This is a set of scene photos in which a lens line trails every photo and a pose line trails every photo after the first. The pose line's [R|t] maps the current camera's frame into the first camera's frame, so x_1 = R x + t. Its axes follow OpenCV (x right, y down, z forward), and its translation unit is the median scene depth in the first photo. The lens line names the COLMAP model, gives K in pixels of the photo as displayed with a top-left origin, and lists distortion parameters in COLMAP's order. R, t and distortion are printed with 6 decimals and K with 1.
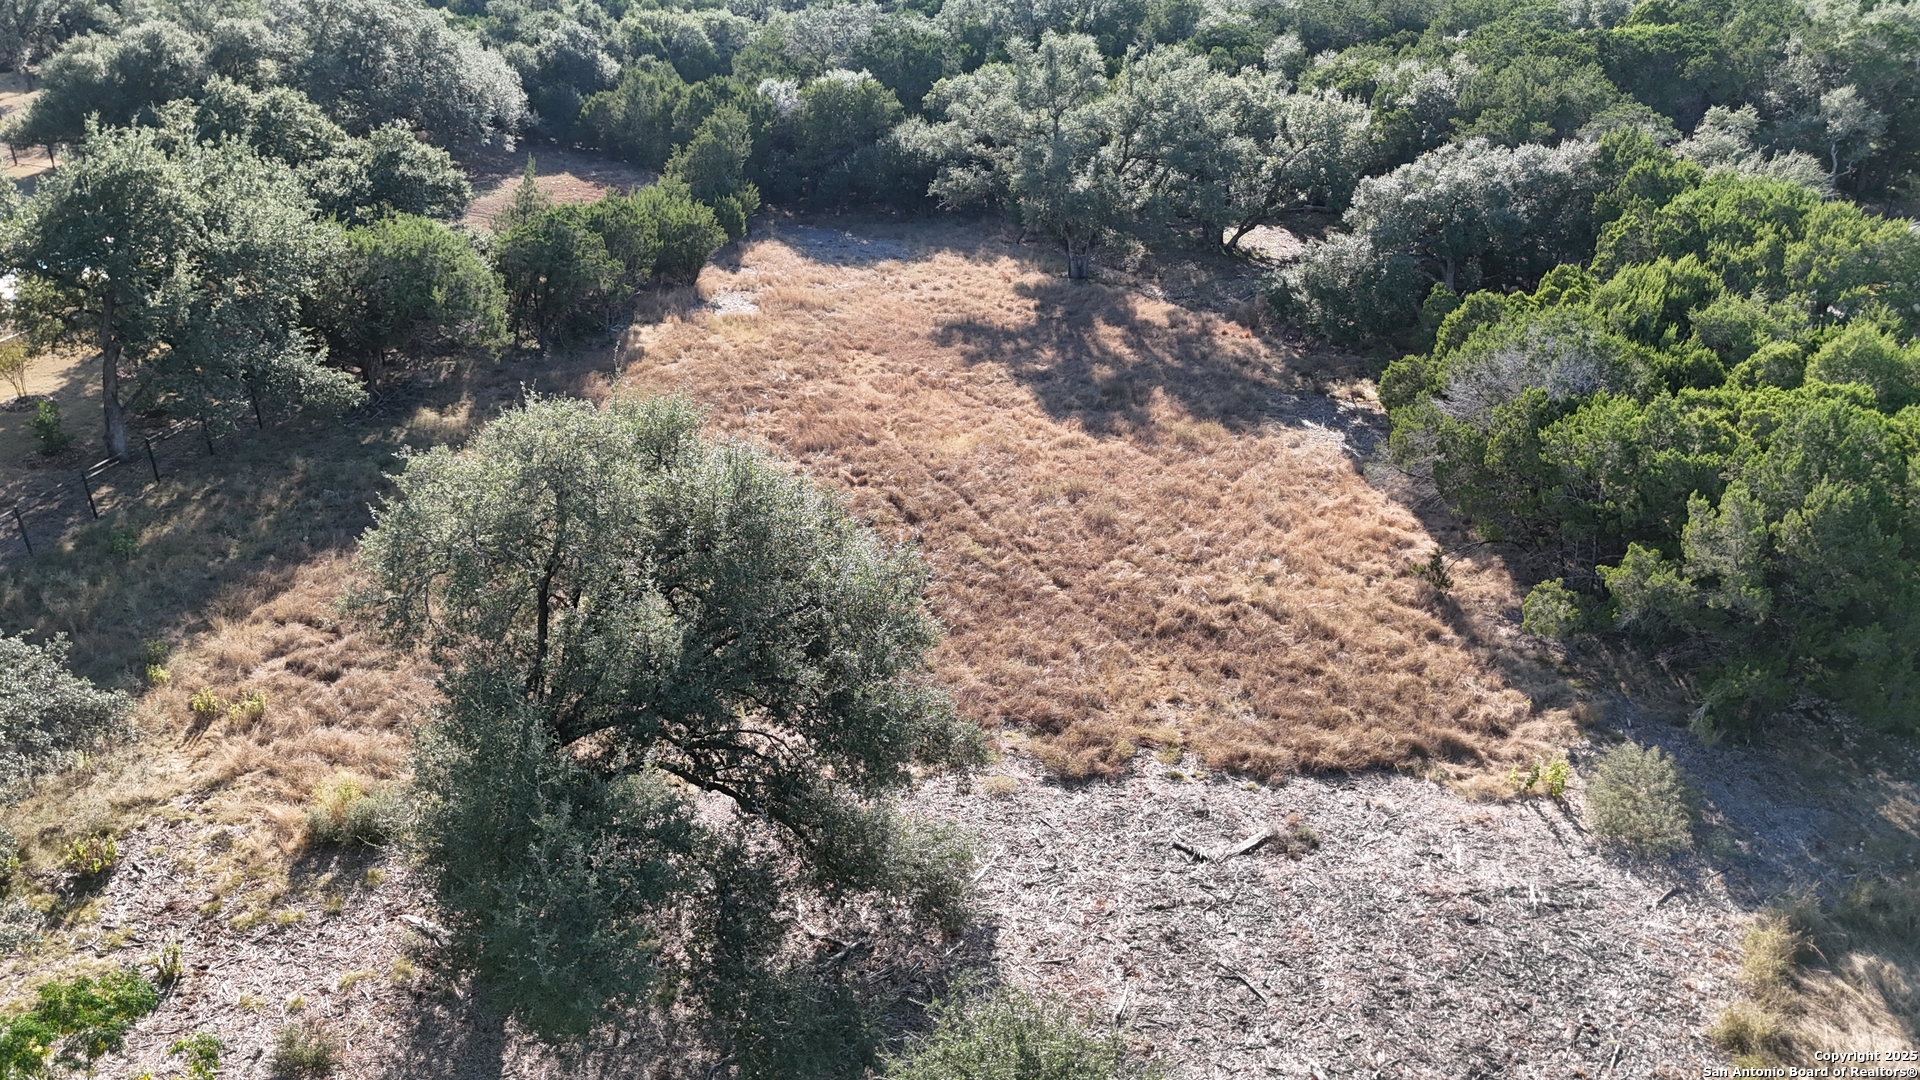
lens RADIAL K [[1418.1, 0, 967.5], [0, 1418.1, 539.2], [0, 0, 1]] dist [0.080799, -0.087485]
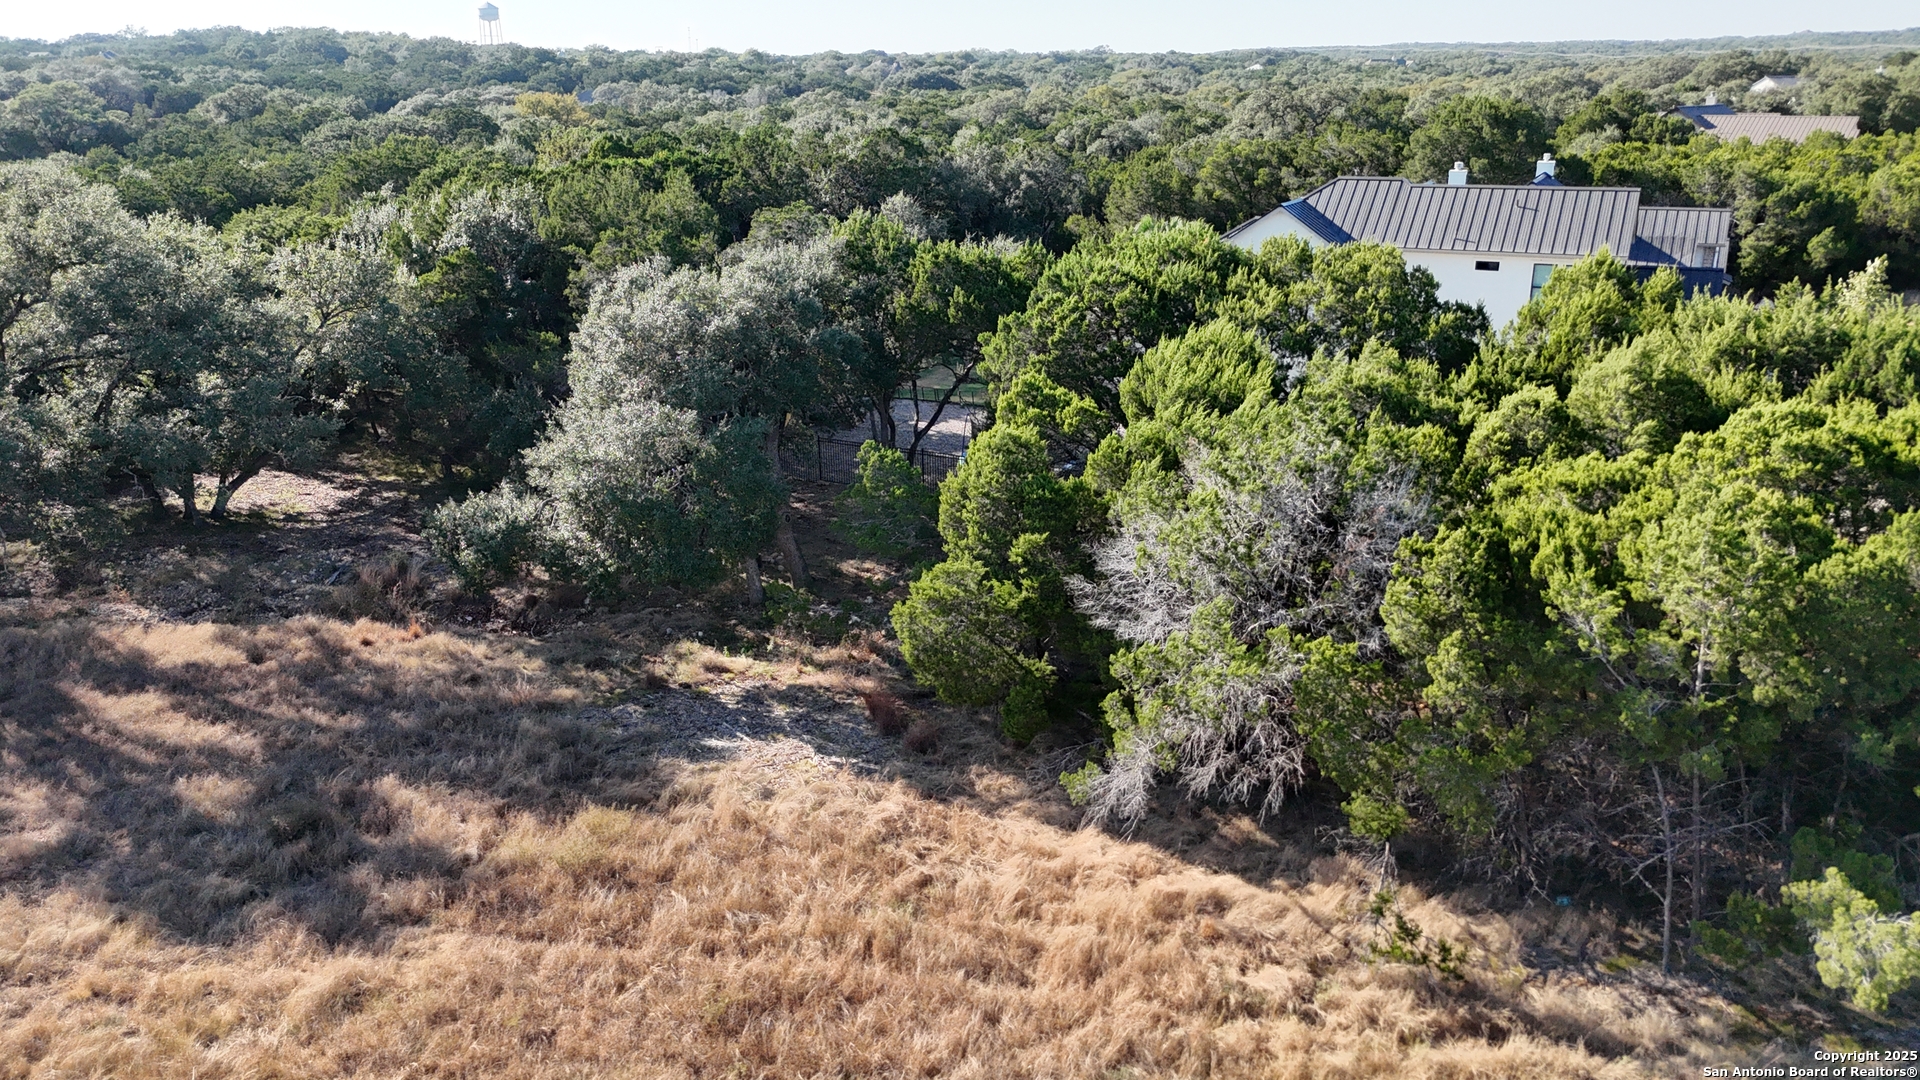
lens RADIAL K [[1418.1, 0, 967.5], [0, 1418.1, 539.2], [0, 0, 1]] dist [0.080799, -0.087485]
pose [[0.645014, -0.229695, 0.728833, -0.062567], [0.348889, 0.937068, -0.013445, -0.104328], [-0.679877, 0.262954, 0.684560, 0.513434]]
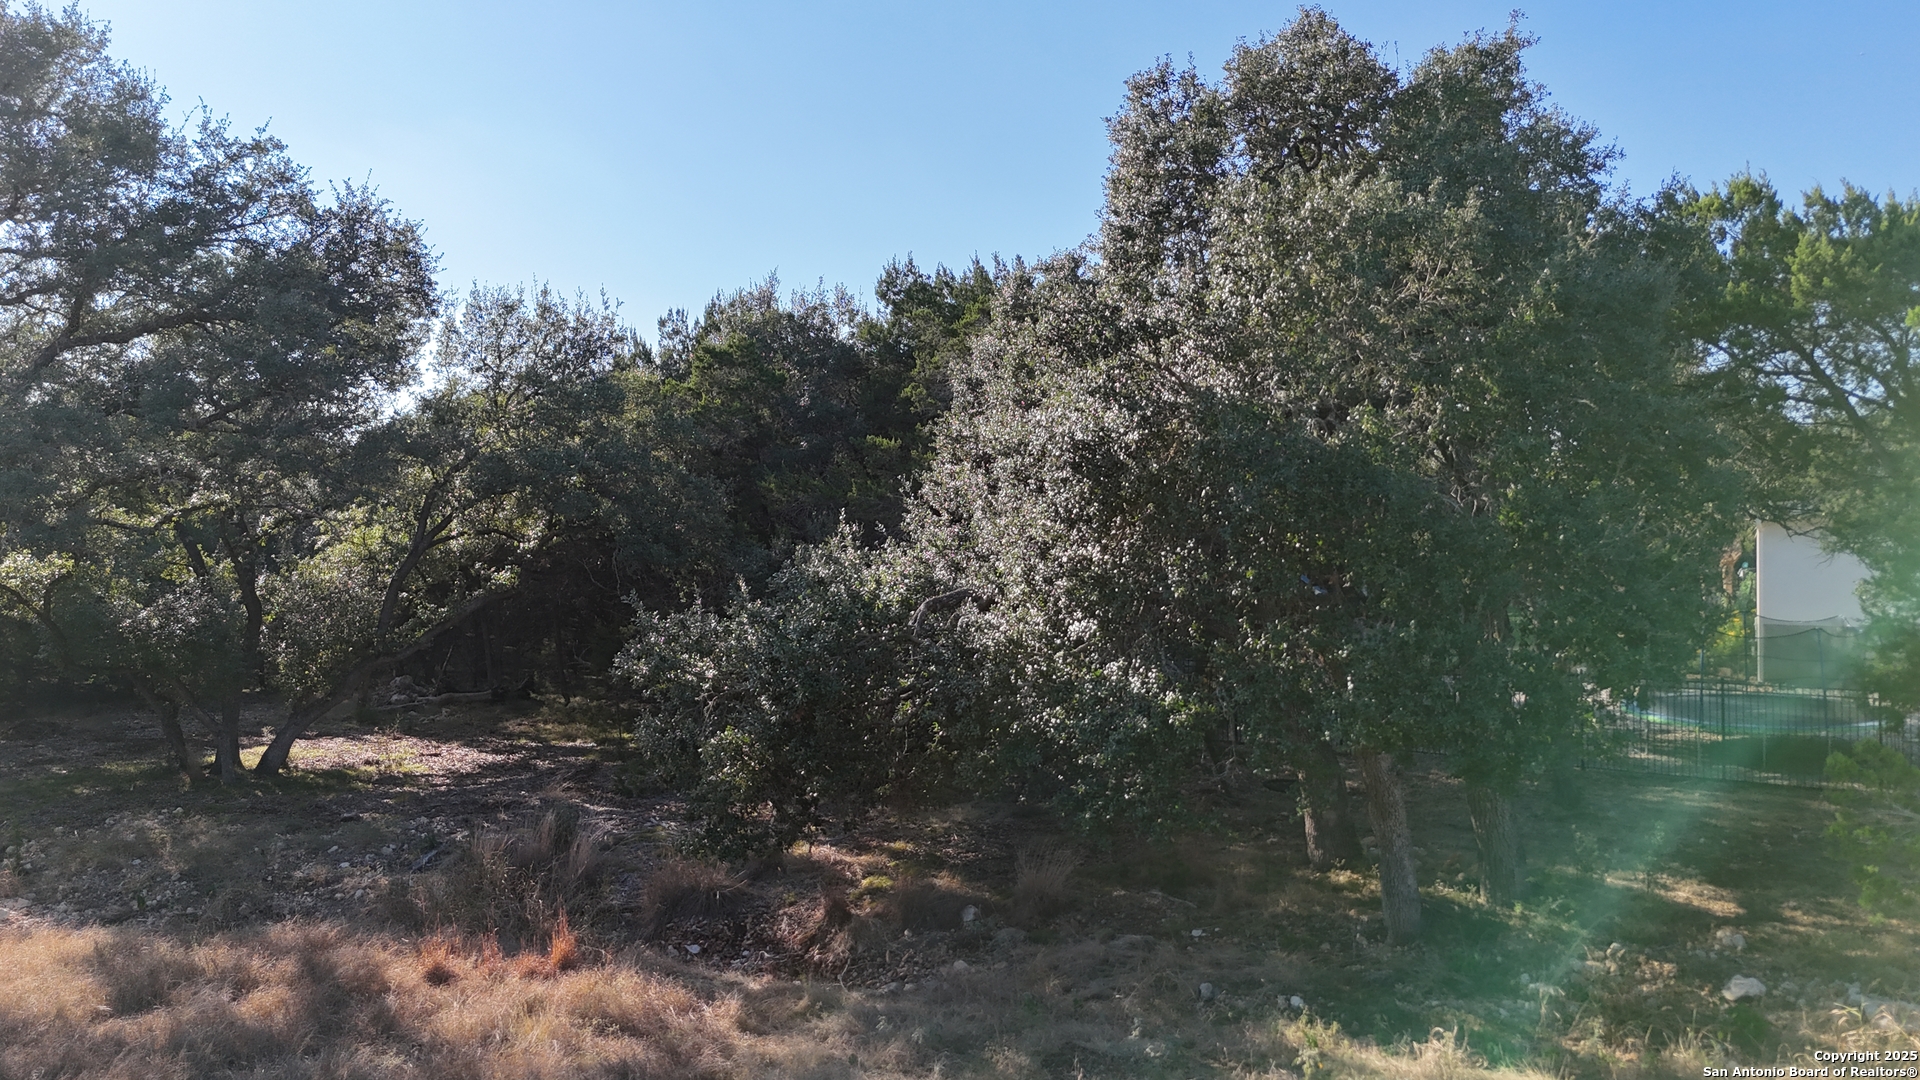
lens RADIAL K [[1418.1, 0, 967.5], [0, 1418.1, 539.2], [0, 0, 1]] dist [0.080799, -0.087485]
pose [[0.747297, 0.007994, 0.664442, 0.109920], [0.298114, 0.889616, -0.345993, -0.117900], [-0.593864, 0.456639, 0.662425, 0.865130]]
